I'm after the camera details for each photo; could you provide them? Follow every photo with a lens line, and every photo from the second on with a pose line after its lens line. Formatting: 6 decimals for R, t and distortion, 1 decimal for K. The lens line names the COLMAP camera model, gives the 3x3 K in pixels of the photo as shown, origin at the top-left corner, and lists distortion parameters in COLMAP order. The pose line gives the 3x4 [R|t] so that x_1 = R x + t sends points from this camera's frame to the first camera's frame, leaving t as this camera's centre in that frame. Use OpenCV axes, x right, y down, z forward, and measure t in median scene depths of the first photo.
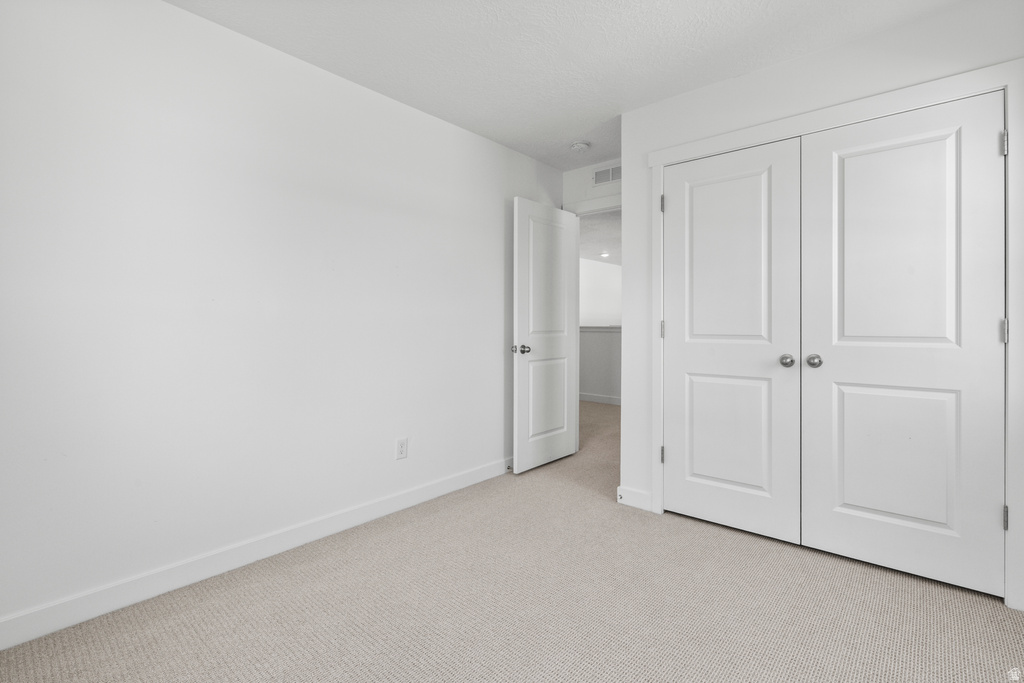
lens RADIAL K [[471.5, 0, 510.3], [0, 471.5, 333.4], [0, 0, 1]] dist [-0.004594, 0.002549]
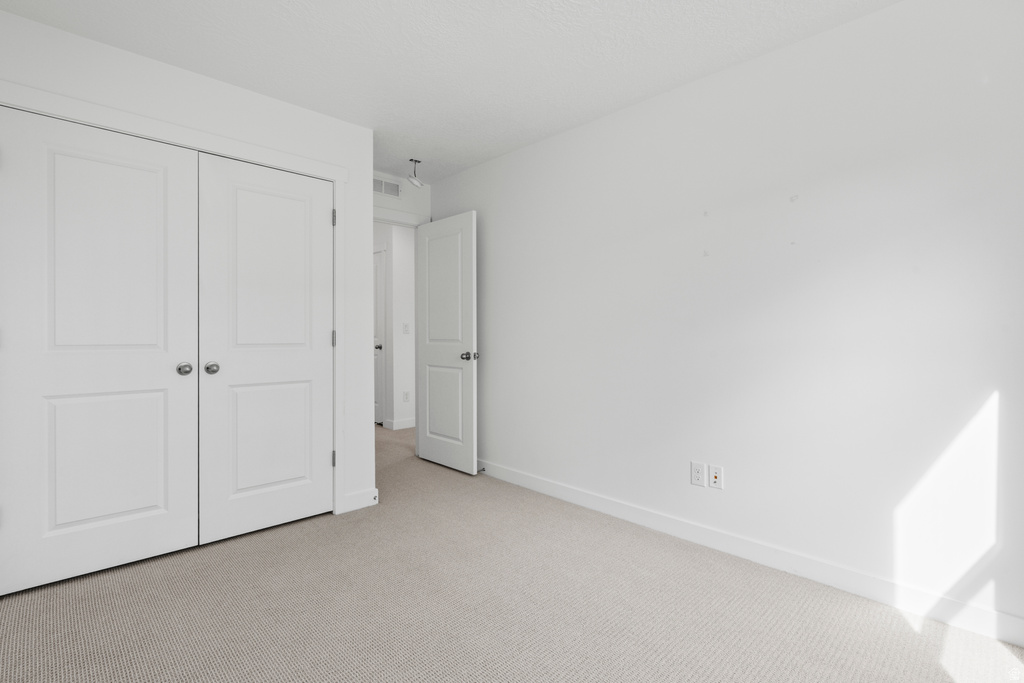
lens RADIAL K [[494.7, 0, 510.2], [0, 494.7, 340.6], [0, 0, 1]] dist [-0.002435, -0.000373]
pose [[0.080130, -0.006116, 0.996766, -0.441350], [0.014152, 0.999887, 0.004998, 0.000834], [-0.996684, 0.013706, 0.080207, 0.233018]]
